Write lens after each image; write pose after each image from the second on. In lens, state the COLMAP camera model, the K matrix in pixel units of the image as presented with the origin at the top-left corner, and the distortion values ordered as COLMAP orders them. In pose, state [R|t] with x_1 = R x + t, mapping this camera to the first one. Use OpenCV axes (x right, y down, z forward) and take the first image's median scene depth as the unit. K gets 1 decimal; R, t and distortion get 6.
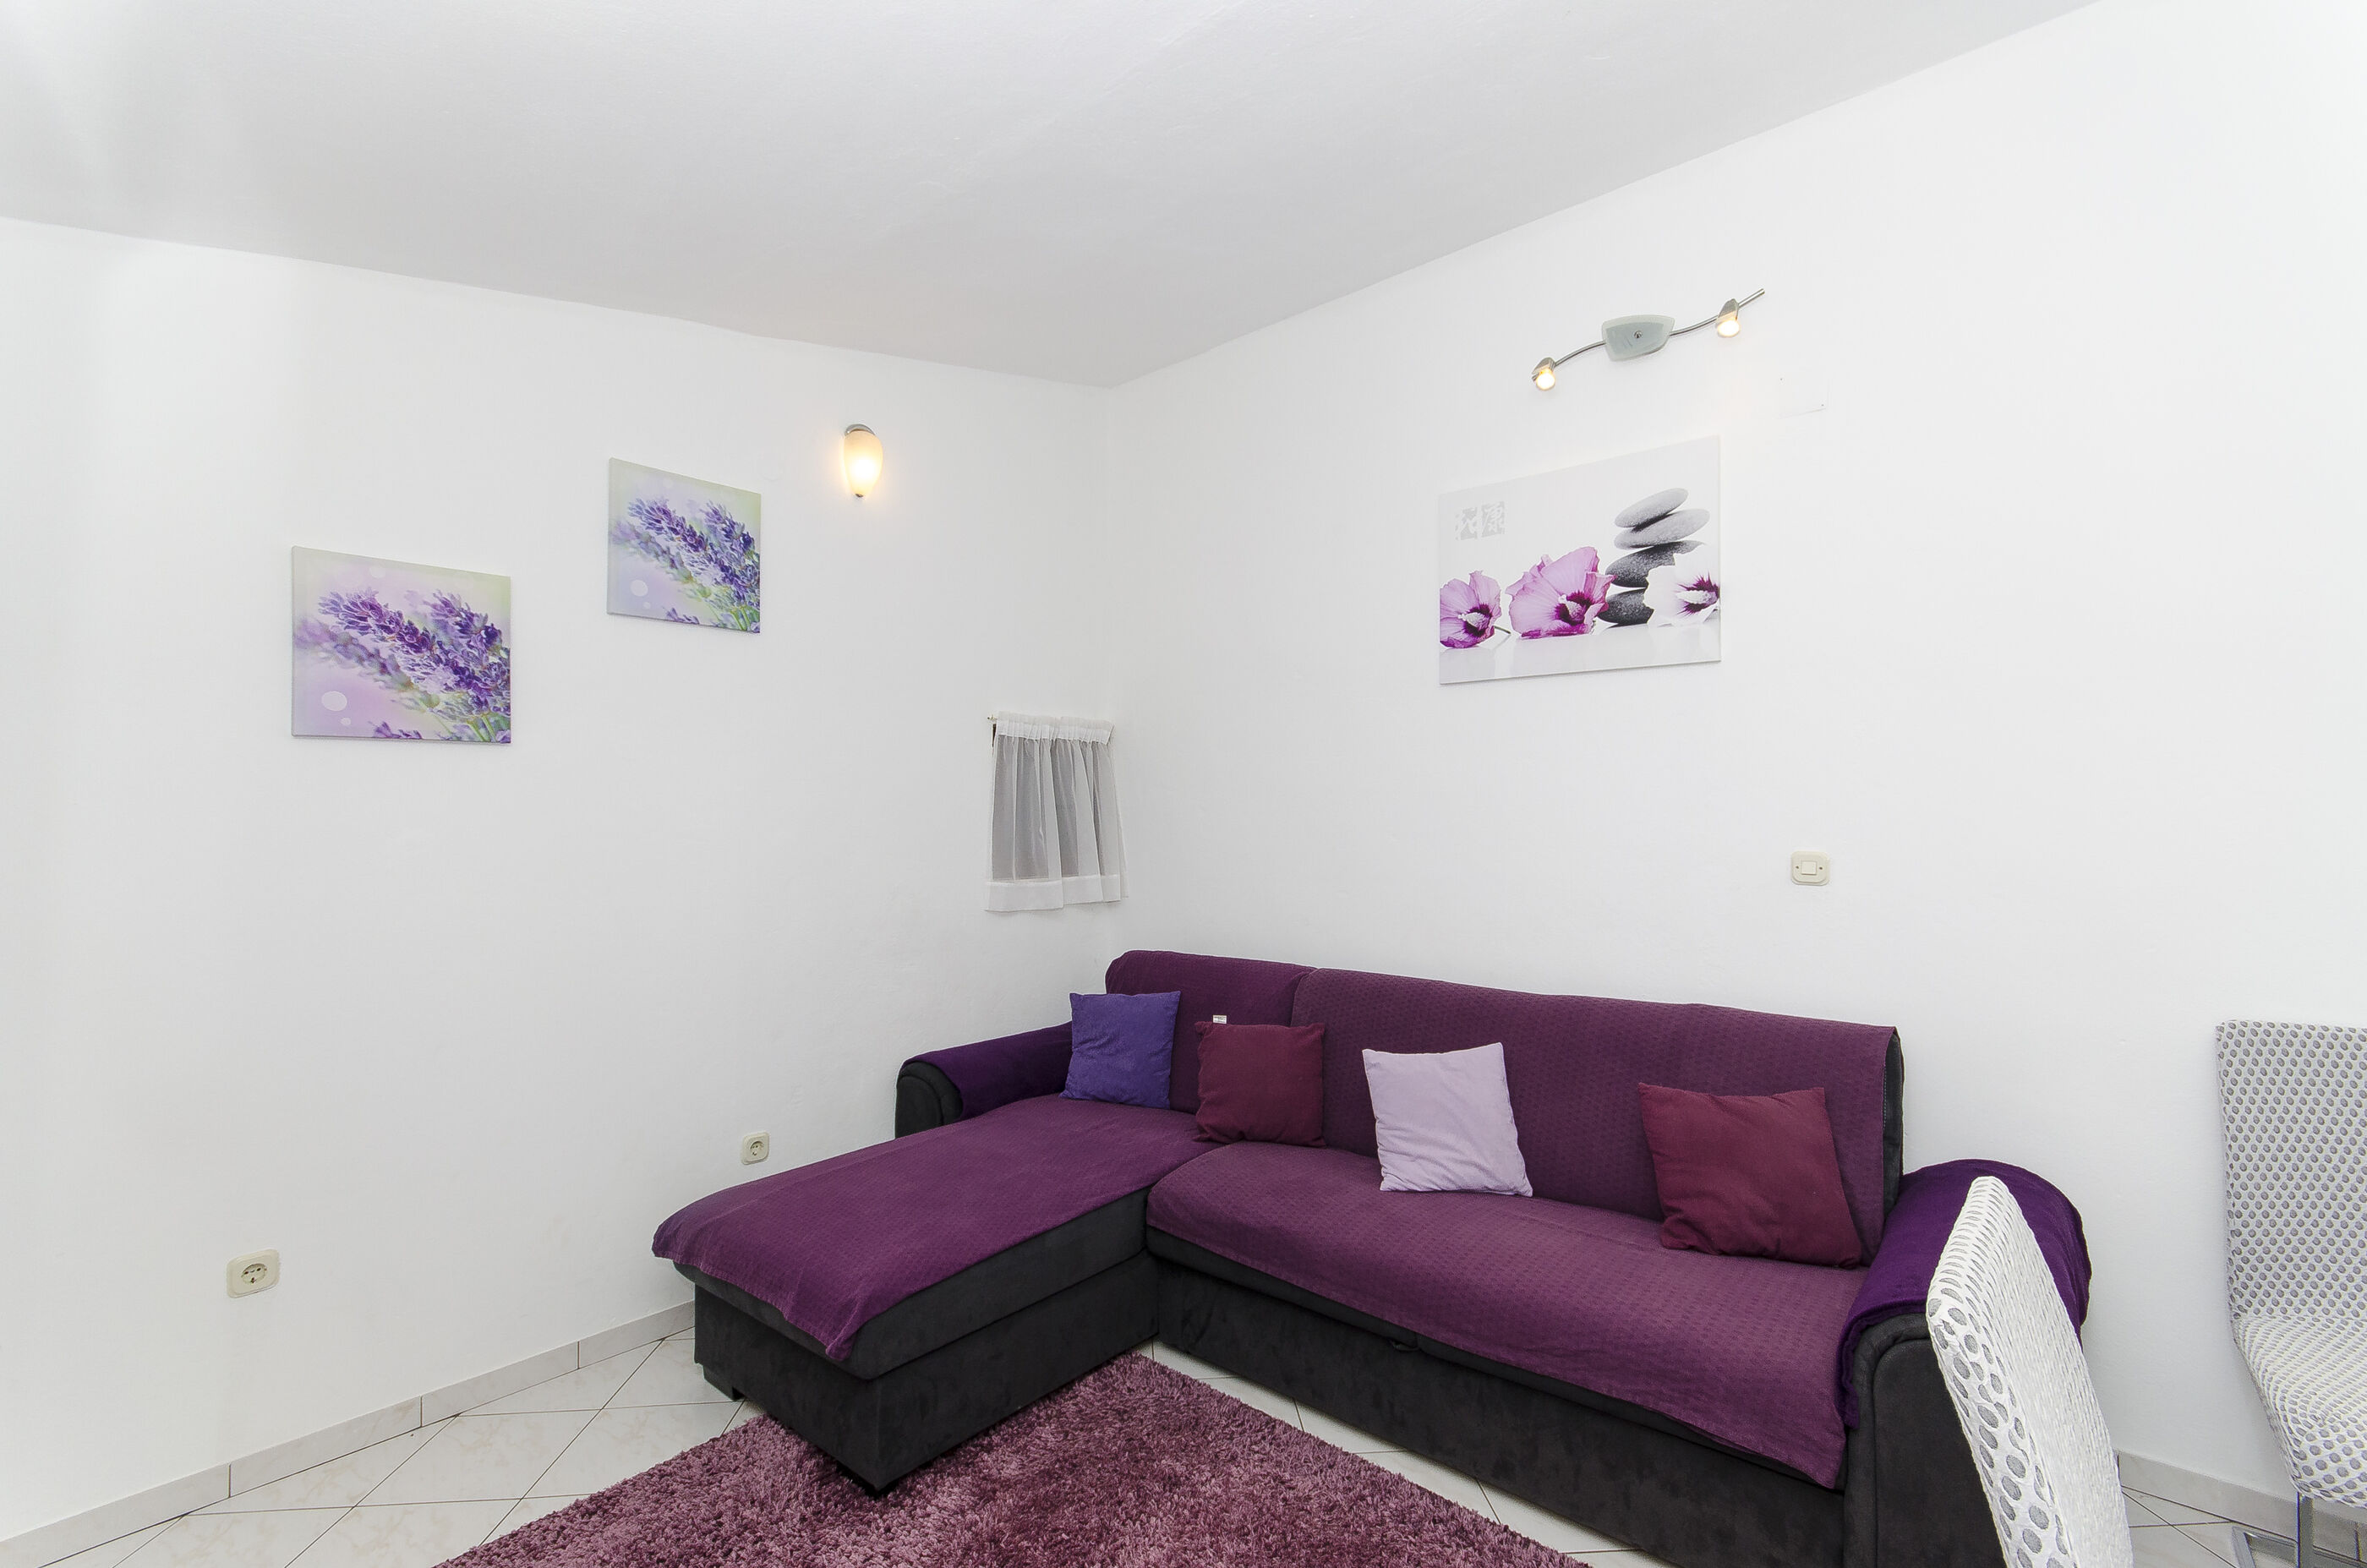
lens RADIAL K [[1026.7, 0, 1195.1], [0, 1026.7, 788.7], [0, 0, 1]] dist [-0.002185, 0.000283]
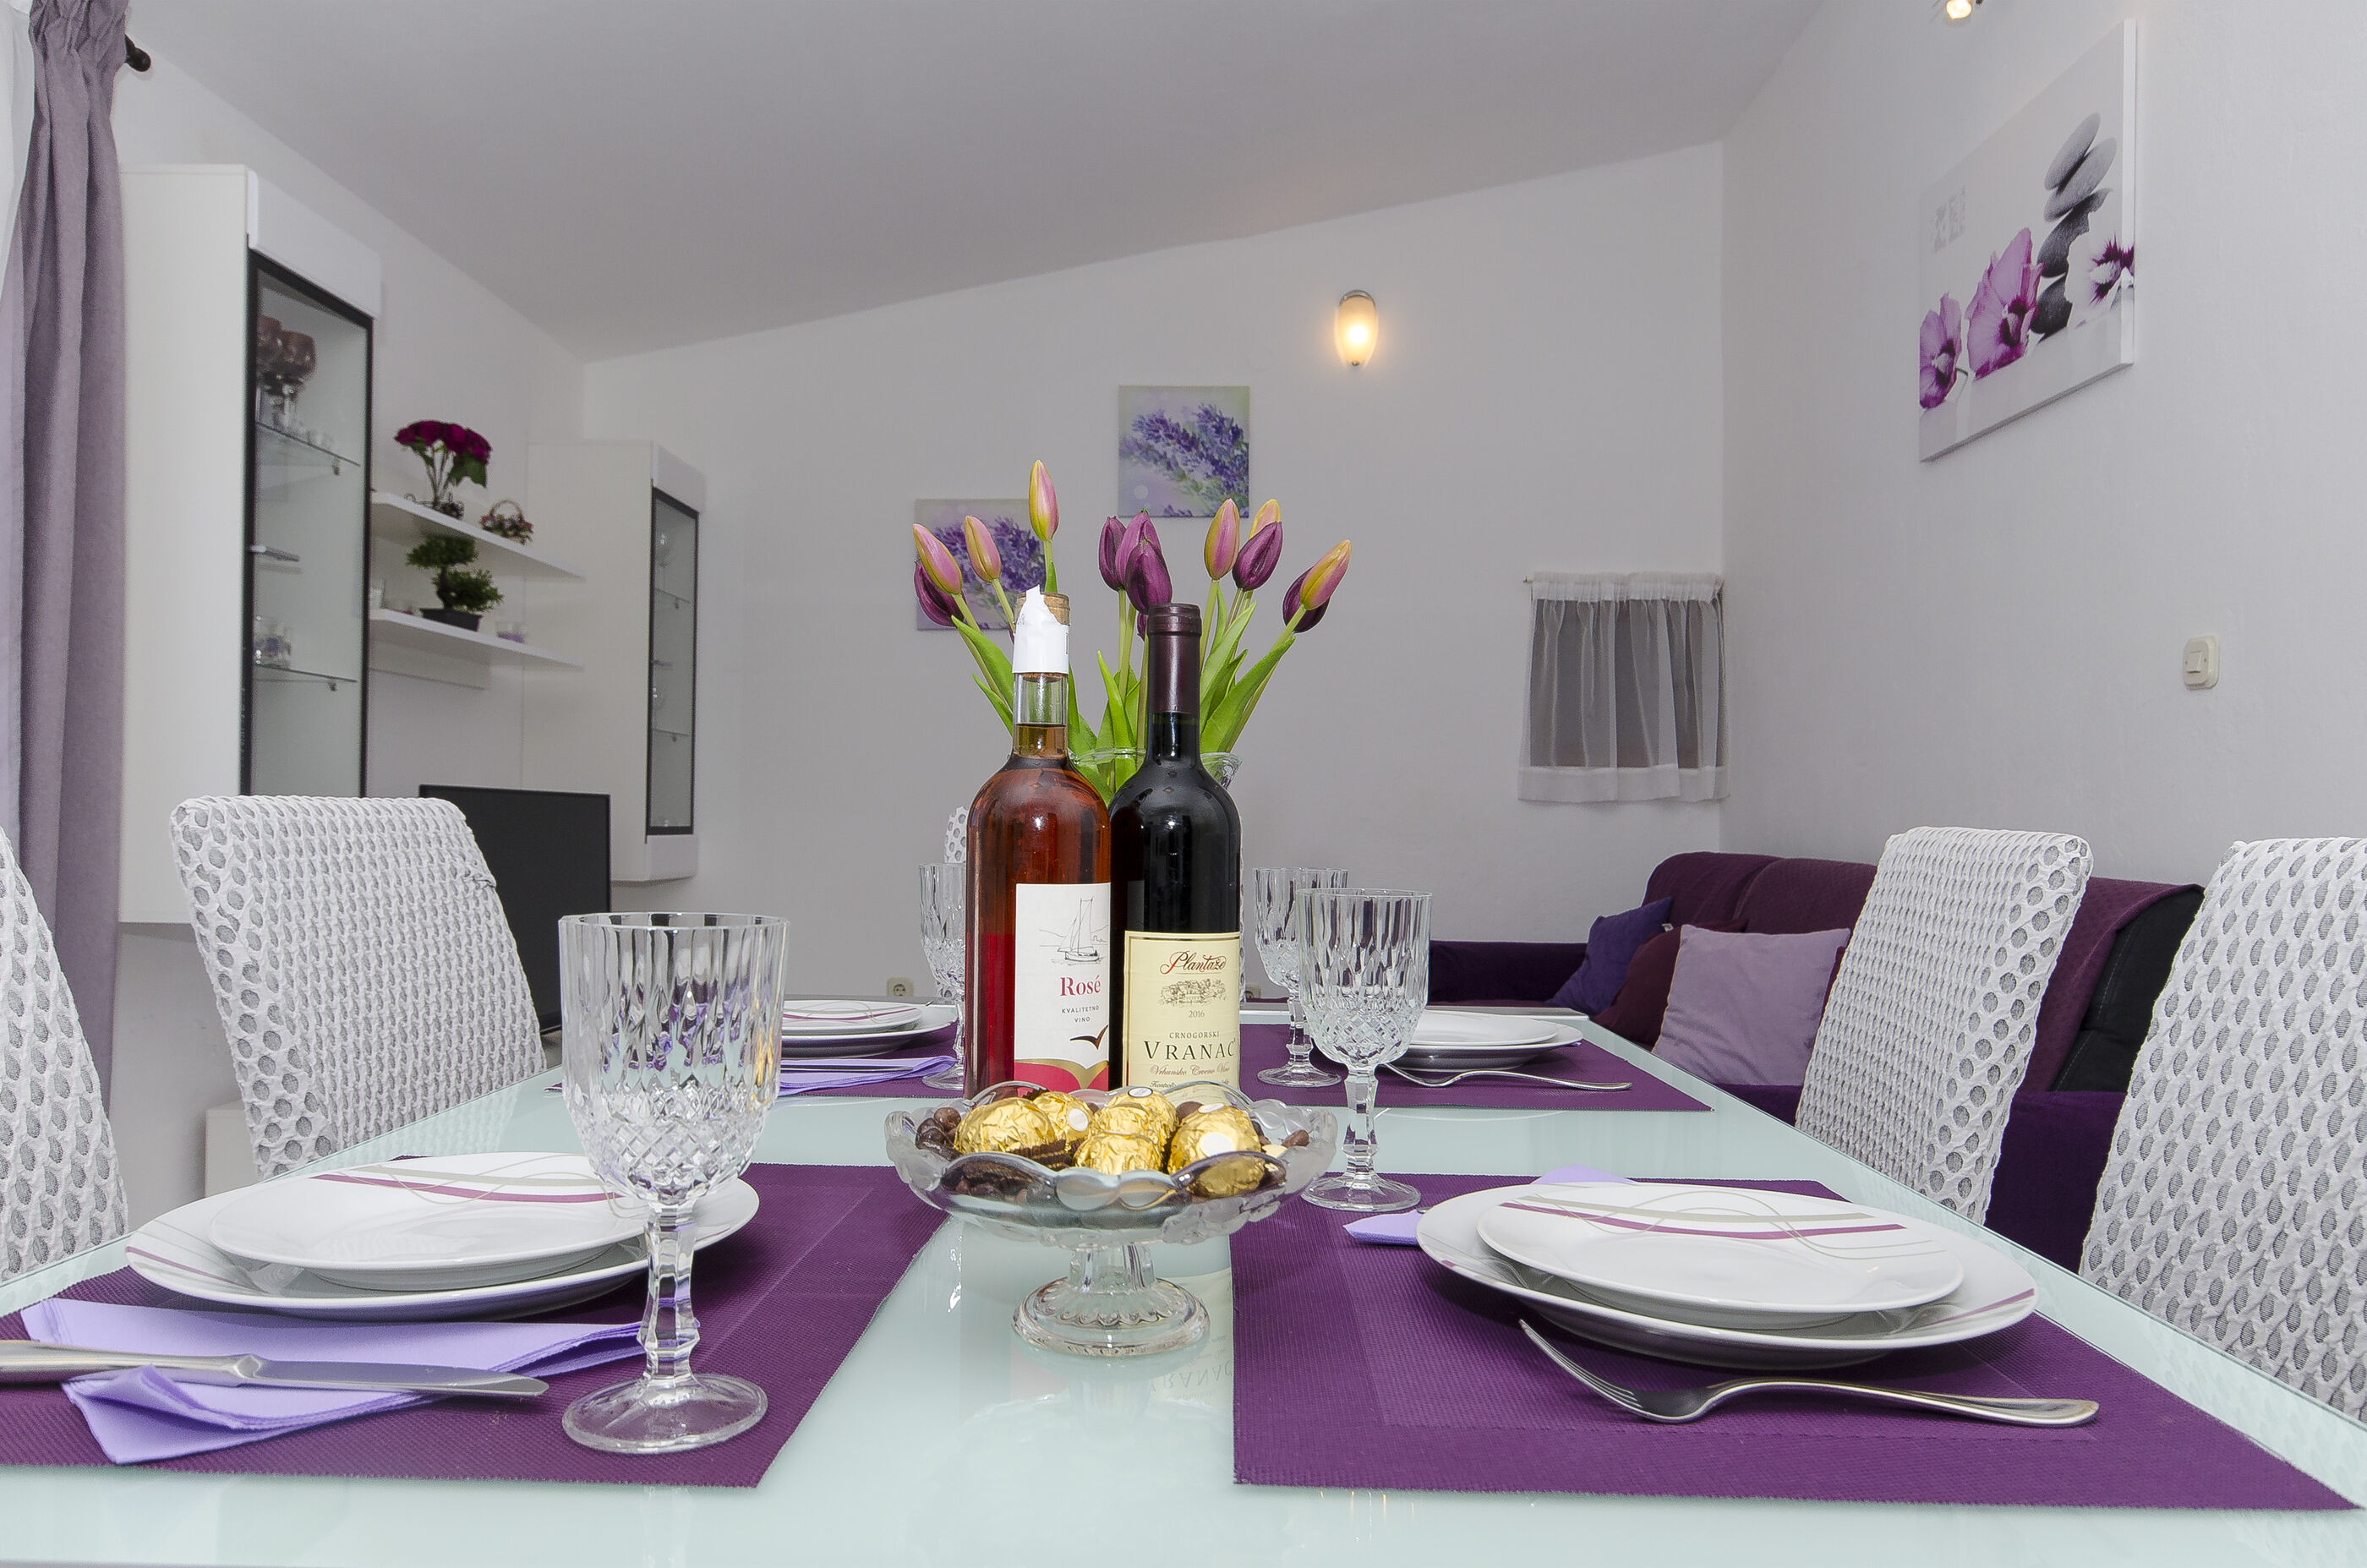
lens RADIAL K [[1587.5, 0, 1178.3], [0, 1587.5, 802.2], [0, 0, 1]] dist [0.003773, 0.003301]
pose [[0.638788, 0.004327, -0.769371, 0.849993], [0.008481, 0.999884, 0.012665, 0.130385], [0.769336, -0.014615, 0.638677, -0.119385]]
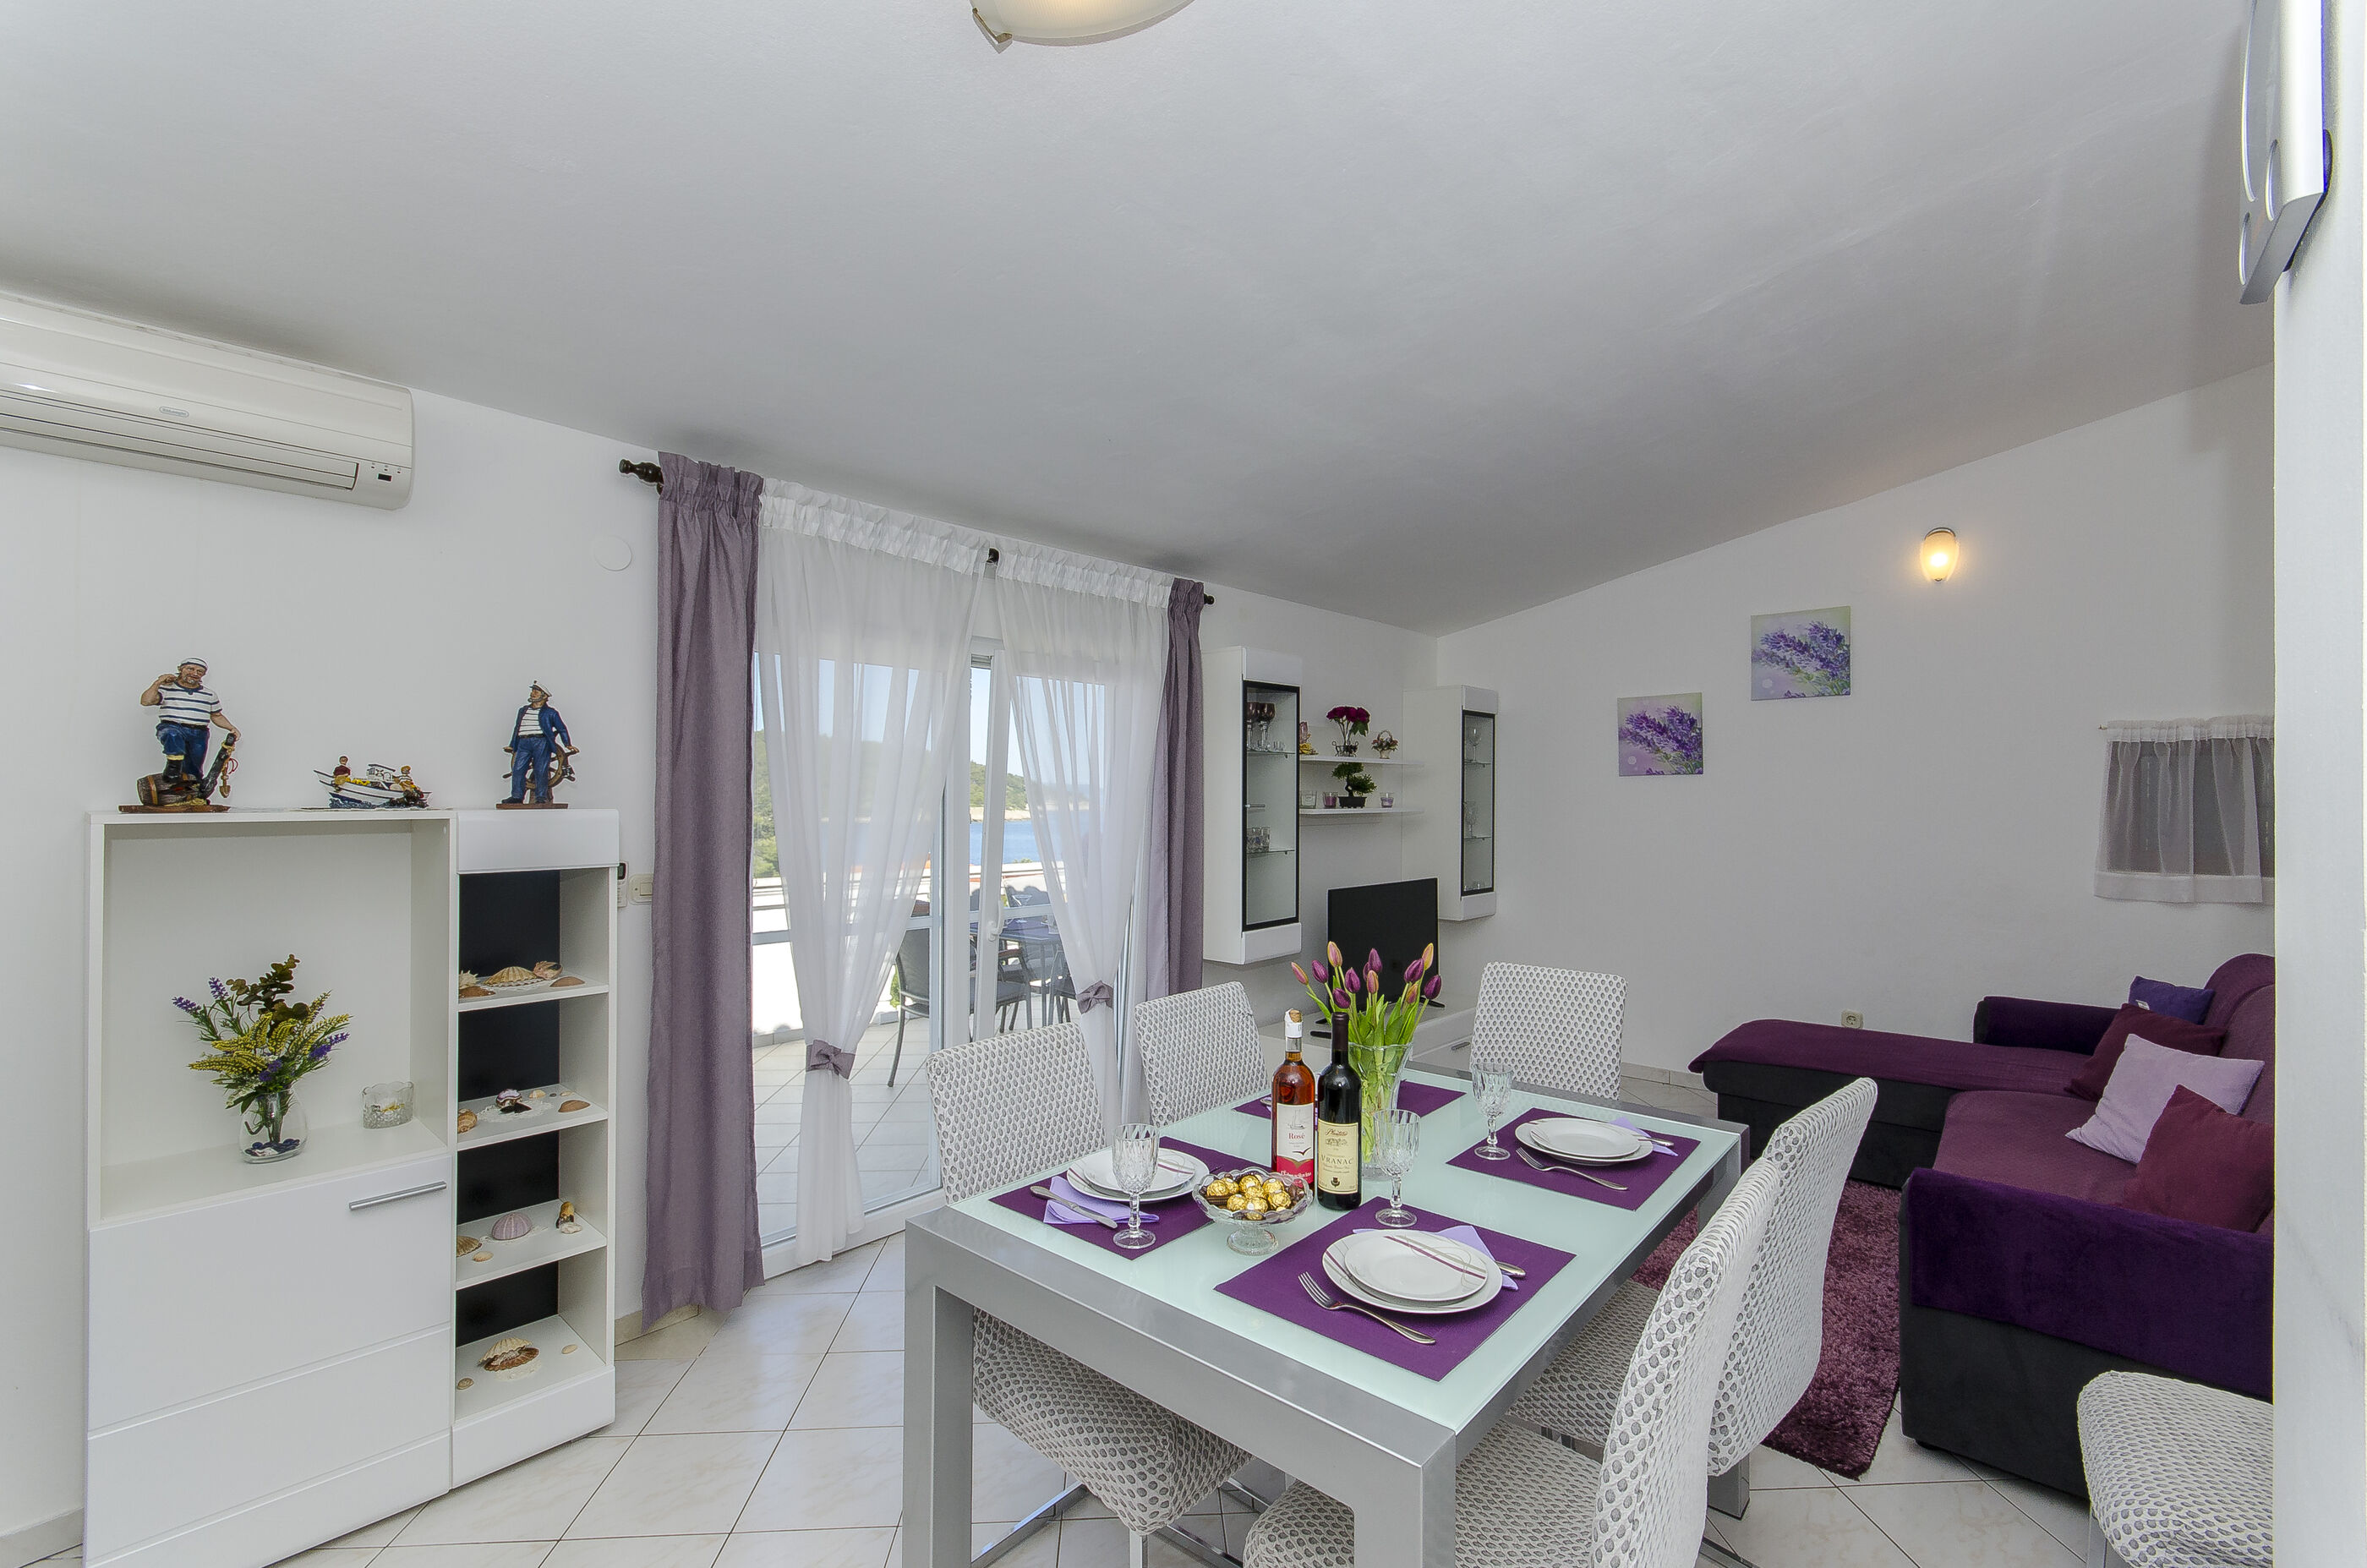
lens RADIAL K [[1026.7, 0, 1195.1], [0, 1026.7, 788.7], [0, 0, 1]] dist [-0.002185, 0.000283]
pose [[-0.000362, -0.000374, -1.000000, 1.224919], [0.029239, 0.999572, -0.000384, -0.038869], [0.999572, -0.029240, -0.000351, -0.007615]]
